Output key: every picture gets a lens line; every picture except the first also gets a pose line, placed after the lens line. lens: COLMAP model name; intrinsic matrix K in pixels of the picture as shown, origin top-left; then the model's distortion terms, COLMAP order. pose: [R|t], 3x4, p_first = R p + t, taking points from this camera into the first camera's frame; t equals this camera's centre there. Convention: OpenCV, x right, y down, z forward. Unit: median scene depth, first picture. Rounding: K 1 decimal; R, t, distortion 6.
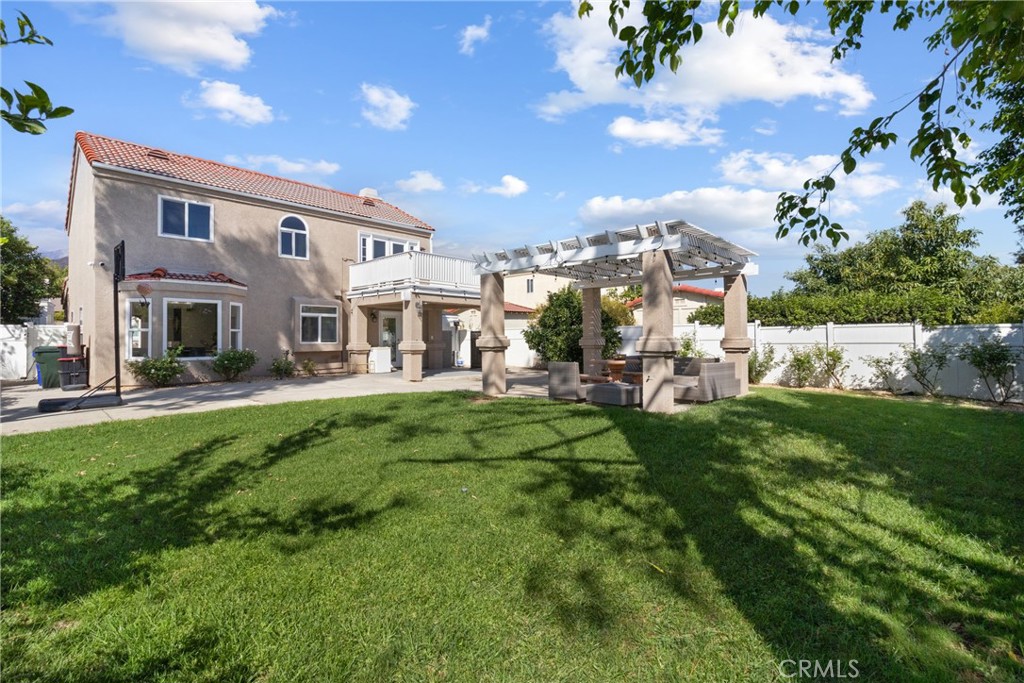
lens RADIAL K [[472.0, 0, 511.4], [0, 472.0, 346.2], [0, 0, 1]] dist [0.000035, -0.000081]
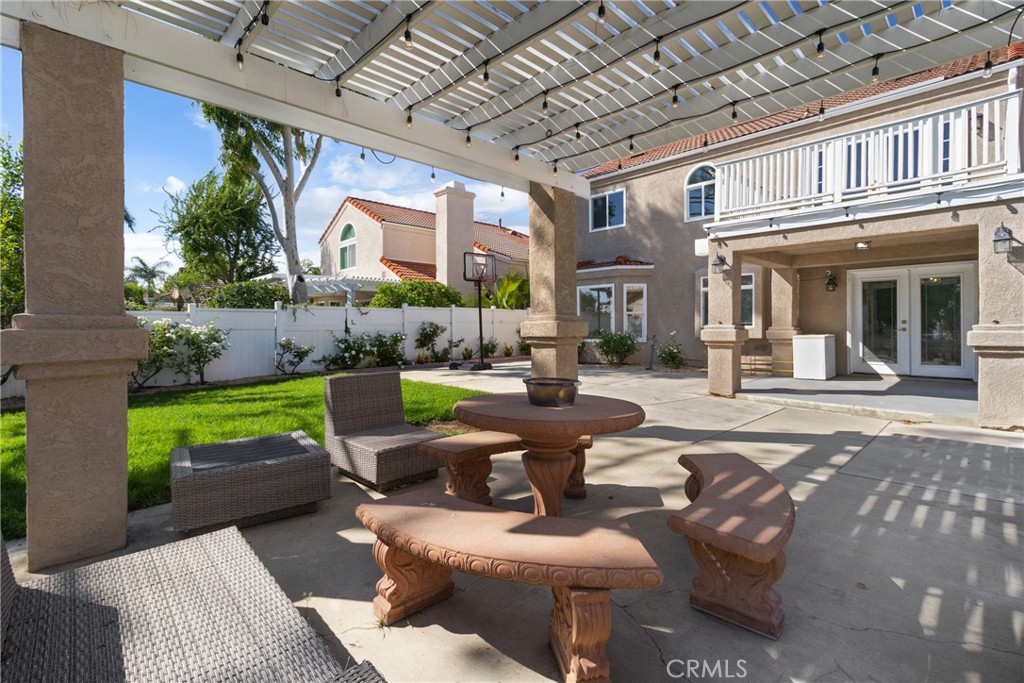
lens RADIAL K [[472.0, 0, 510.5], [0, 472.0, 336.6], [0, 0, 1]] dist [0.000035, -0.000081]
pose [[0.999971, -0.005543, -0.005217, 0.884853], [0.005618, 0.999879, 0.014491, 0.010787], [0.005136, -0.014520, 0.999881, -0.142715]]
